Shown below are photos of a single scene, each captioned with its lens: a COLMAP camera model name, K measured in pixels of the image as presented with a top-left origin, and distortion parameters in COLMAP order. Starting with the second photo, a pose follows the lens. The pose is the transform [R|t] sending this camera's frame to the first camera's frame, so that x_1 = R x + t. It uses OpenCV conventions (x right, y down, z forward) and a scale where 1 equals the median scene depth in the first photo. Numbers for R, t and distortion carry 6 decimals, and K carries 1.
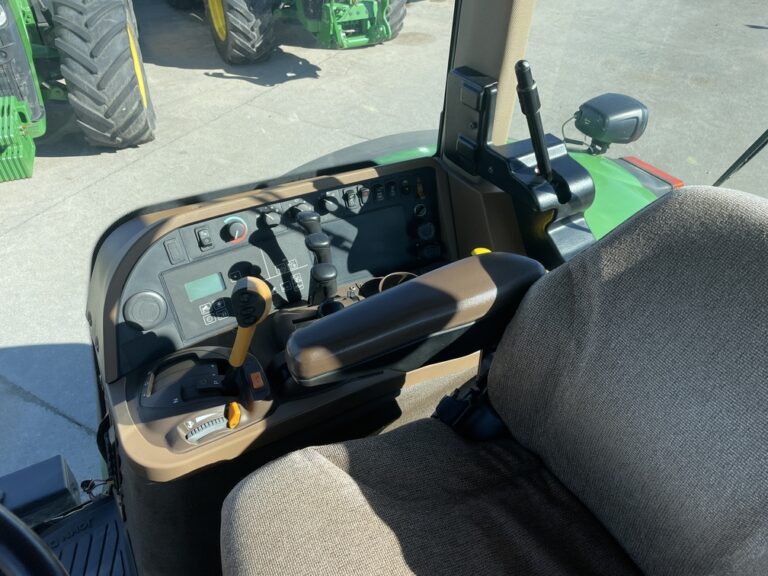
lens RADIAL K [[580.8, 0, 382.5], [0, 580.8, 283.8], [0, 0, 1]] dist [0.095865, -0.133601]
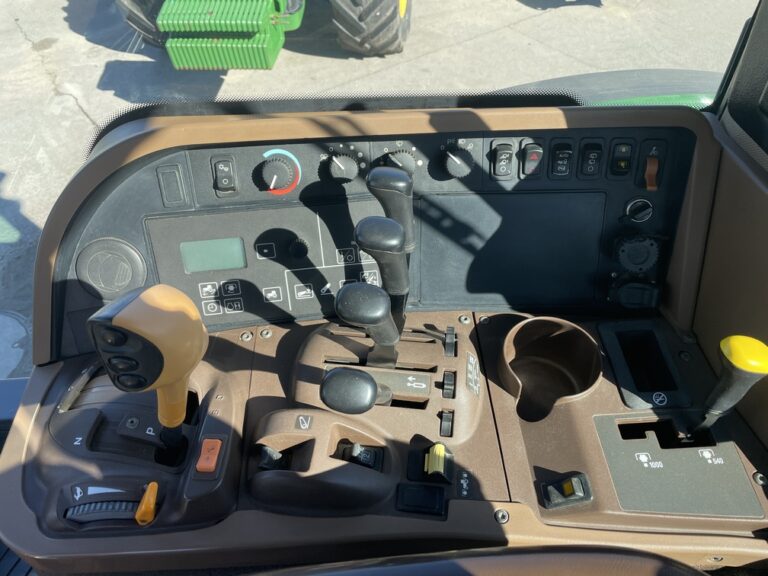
lens RADIAL K [[580.8, 0, 382.5], [0, 580.8, 283.8], [0, 0, 1]] dist [0.095865, -0.133601]
pose [[0.897363, 0.283714, -0.338002, 0.057843], [-0.247864, 0.957751, 0.145867, -0.088137], [0.365106, -0.047117, 0.929773, 0.454624]]
